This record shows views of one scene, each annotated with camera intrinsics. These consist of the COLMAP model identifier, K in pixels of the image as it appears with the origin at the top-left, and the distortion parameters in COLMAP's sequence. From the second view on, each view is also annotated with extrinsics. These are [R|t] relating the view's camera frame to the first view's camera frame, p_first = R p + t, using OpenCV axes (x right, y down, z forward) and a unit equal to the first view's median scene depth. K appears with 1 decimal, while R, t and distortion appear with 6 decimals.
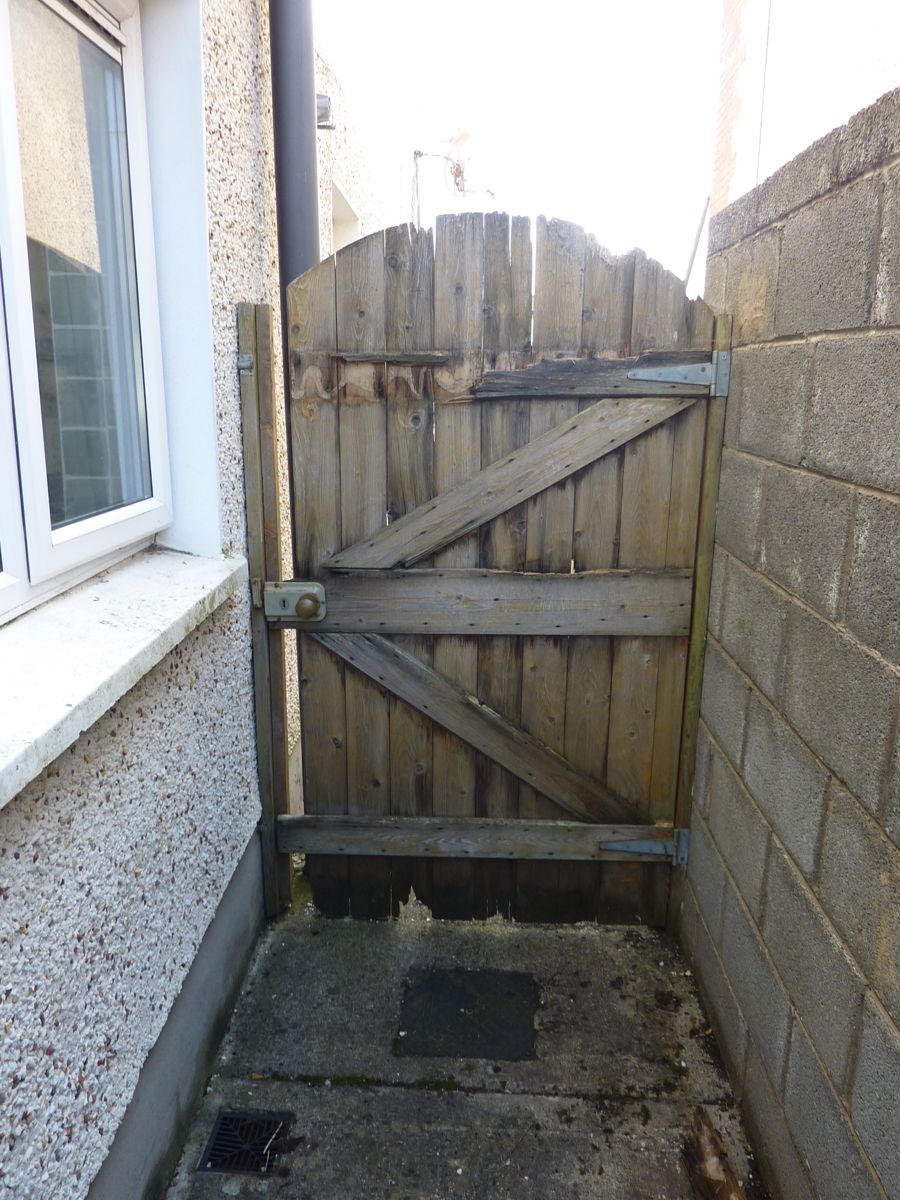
lens RADIAL K [[917.9, 0, 447.8], [0, 917.9, 604.5], [0, 0, 1]] dist [-0.044859, 0.002418]
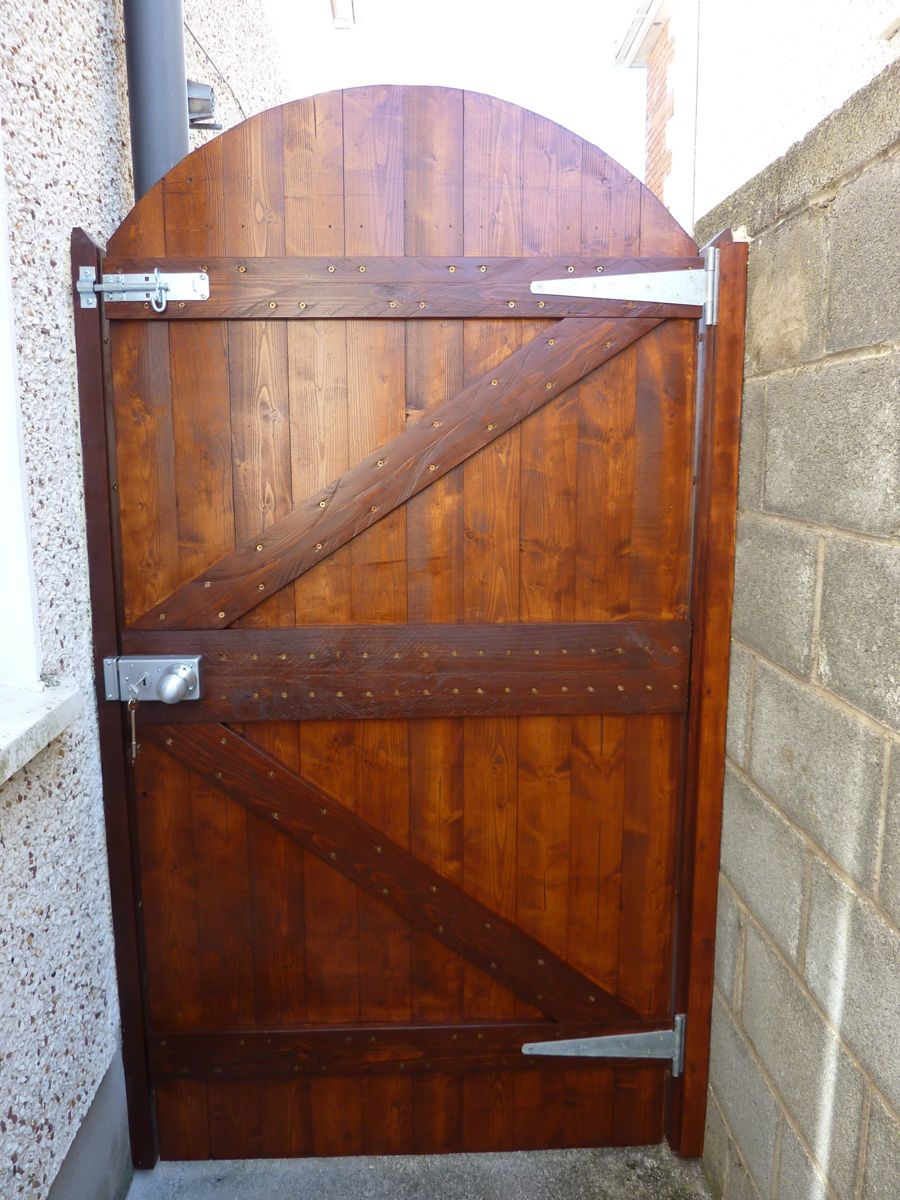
lens RADIAL K [[917.9, 0, 451.5], [0, 917.9, 594.5], [0, 0, 1]] dist [-0.044859, 0.002418]
pose [[0.996918, -0.028826, 0.072964, 0.012377], [0.034629, 0.996228, -0.079565, -0.055438], [-0.070396, 0.081846, 0.994156, 0.296230]]
